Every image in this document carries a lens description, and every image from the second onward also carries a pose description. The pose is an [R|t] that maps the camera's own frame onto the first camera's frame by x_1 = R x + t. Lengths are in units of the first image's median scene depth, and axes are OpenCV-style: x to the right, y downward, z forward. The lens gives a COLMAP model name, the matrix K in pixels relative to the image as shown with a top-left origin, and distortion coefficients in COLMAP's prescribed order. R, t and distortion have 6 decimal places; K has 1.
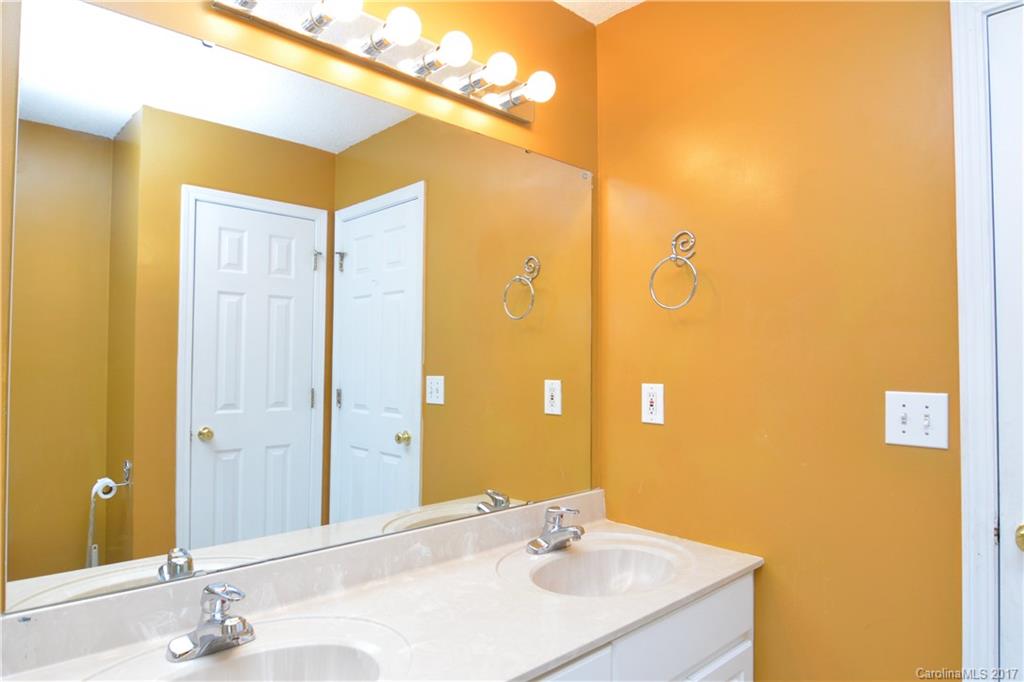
lens RADIAL K [[617.7, 0, 507.7], [0, 617.7, 347.2], [0, 0, 1]] dist [0.002317, -0.022813]
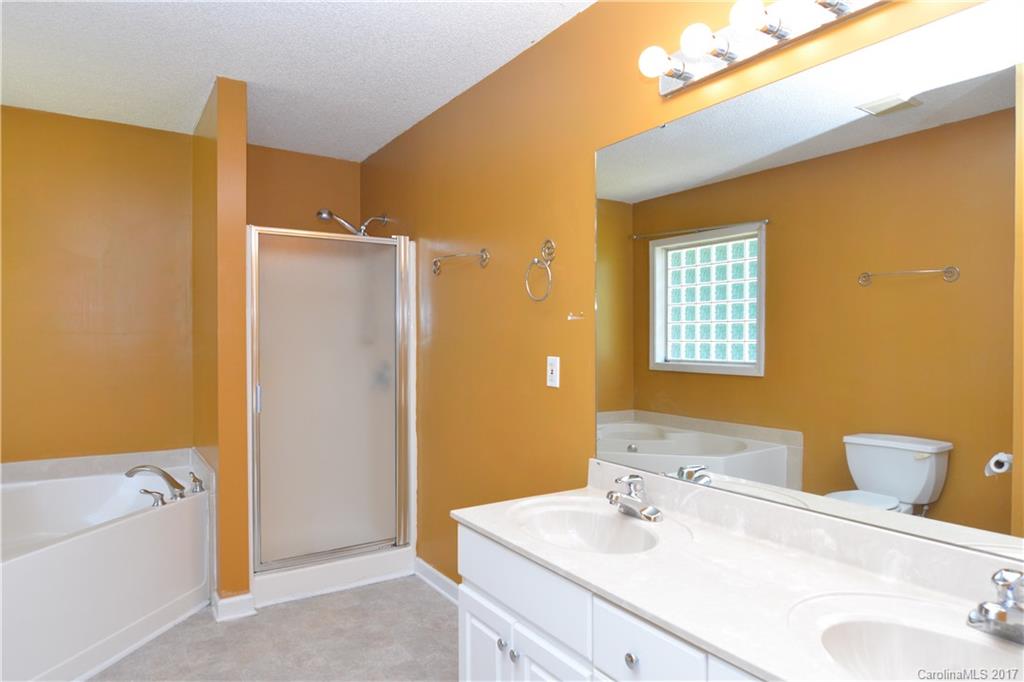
lens RADIAL K [[617.7, 0, 507.7], [0, 617.7, 347.2], [0, 0, 1]] dist [0.002317, -0.022813]
pose [[-0.176224, 0.010031, -0.984299, 0.897646], [0.029903, 0.999541, 0.004833, 0.021416], [0.983896, -0.028582, -0.176443, 0.731647]]
